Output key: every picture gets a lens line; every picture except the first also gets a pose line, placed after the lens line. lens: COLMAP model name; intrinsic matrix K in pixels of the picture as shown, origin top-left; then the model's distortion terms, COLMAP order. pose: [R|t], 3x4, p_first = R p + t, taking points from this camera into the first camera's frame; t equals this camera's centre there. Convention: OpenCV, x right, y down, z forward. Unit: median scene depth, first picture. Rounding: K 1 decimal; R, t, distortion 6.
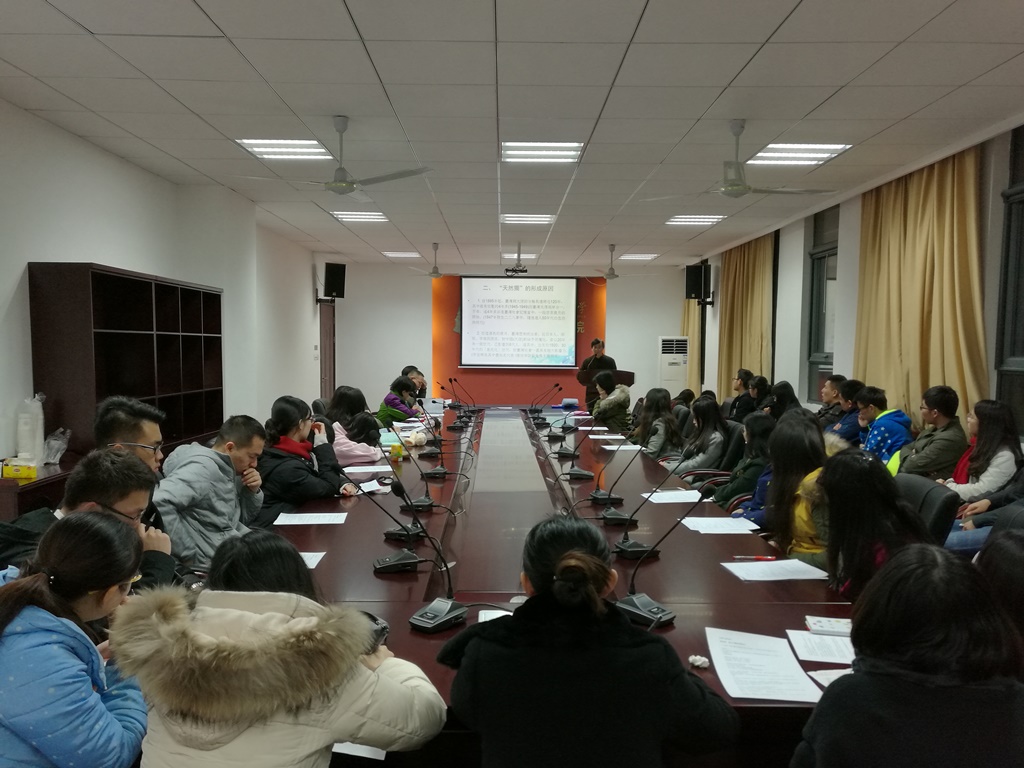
lens RADIAL K [[808.6, 0, 511.6], [0, 808.6, 387.7], [0, 0, 1]] dist [0.002089, 0.001473]
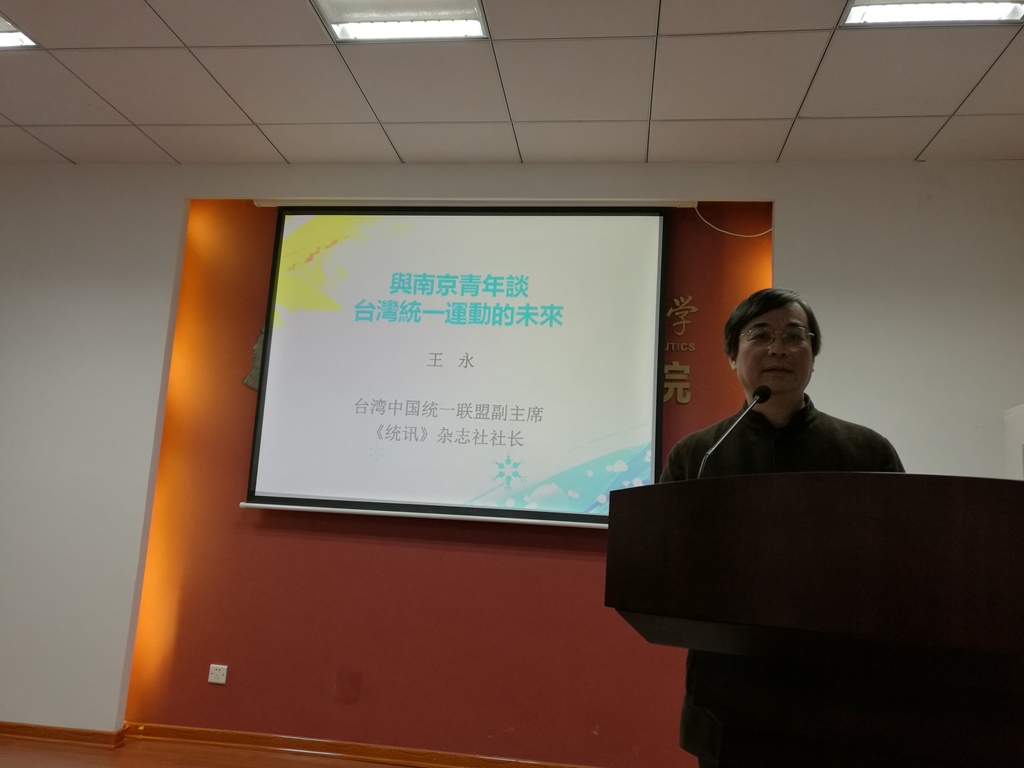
lens RADIAL K [[808.6, 0, 511.1], [0, 808.6, 381.5], [0, 0, 1]] dist [0.002089, 0.001473]
pose [[0.989537, 0.024716, -0.142148, 0.069178], [-0.056578, 0.972780, -0.224716, -0.008814], [0.132725, 0.230407, 0.964000, 0.728628]]
